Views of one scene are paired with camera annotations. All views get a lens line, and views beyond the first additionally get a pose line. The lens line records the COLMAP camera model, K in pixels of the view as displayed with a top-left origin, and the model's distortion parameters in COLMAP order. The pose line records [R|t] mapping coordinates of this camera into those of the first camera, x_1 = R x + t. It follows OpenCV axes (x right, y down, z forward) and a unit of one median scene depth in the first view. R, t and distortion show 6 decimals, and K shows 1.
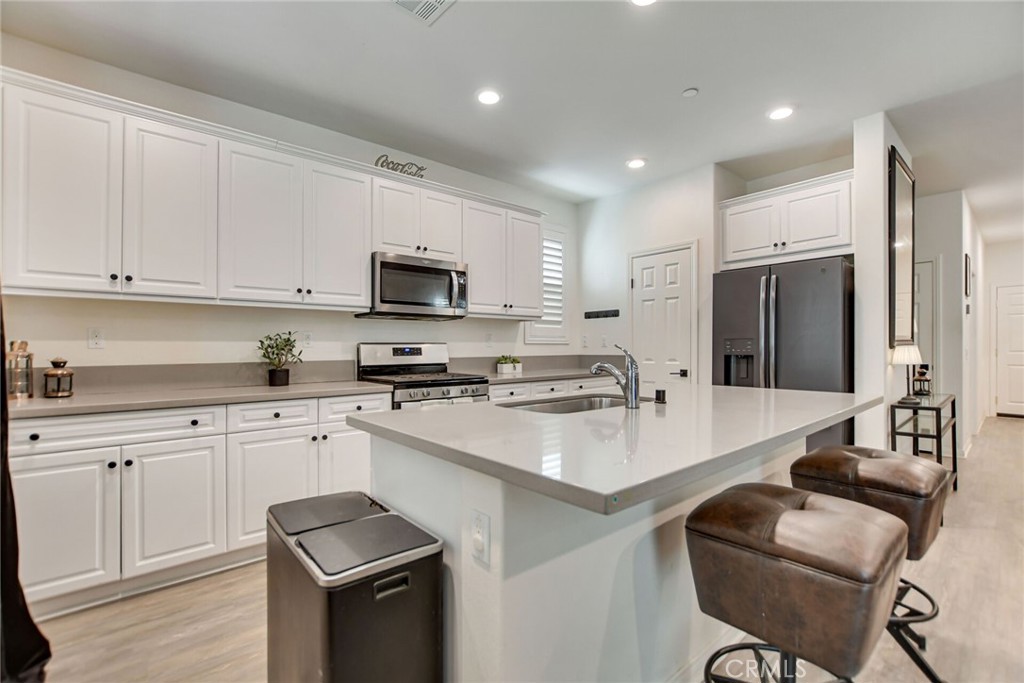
lens RADIAL K [[449.1, 0, 503.7], [0, 449.1, 344.6], [0, 0, 1]] dist [-0.015346, 0.001662]
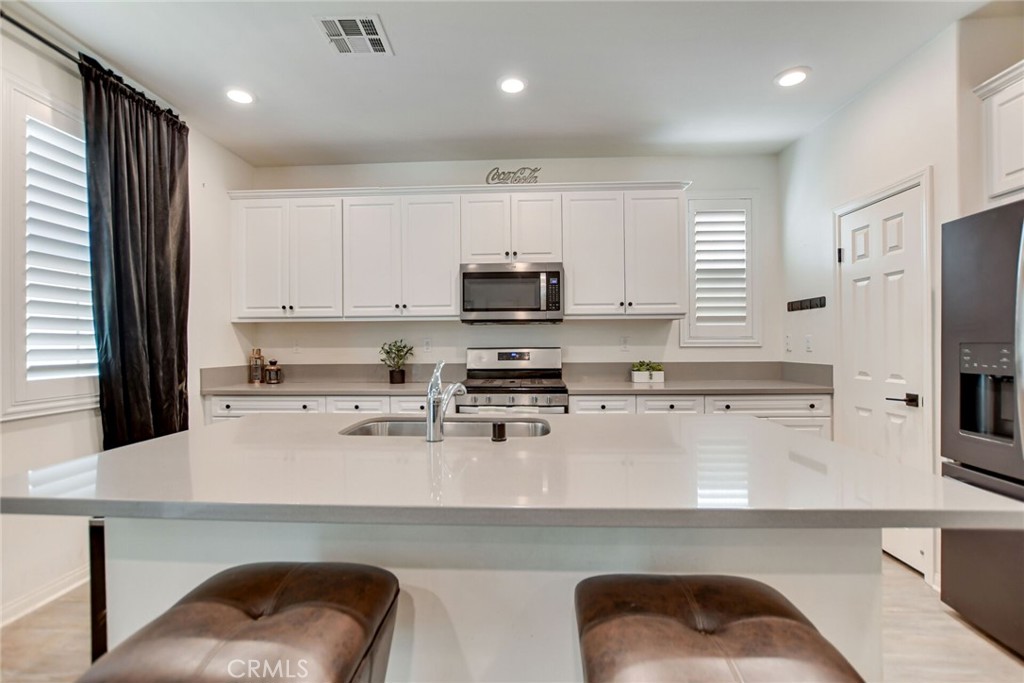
lens RADIAL K [[449.1, 0, 509.1], [0, 449.1, 345.0], [0, 0, 1]] dist [-0.015346, 0.001662]
pose [[0.735431, 0.001105, -0.677599, 0.453937], [0.006827, 0.999936, 0.009041, -0.018825], [0.677565, -0.011275, 0.735376, 0.238861]]
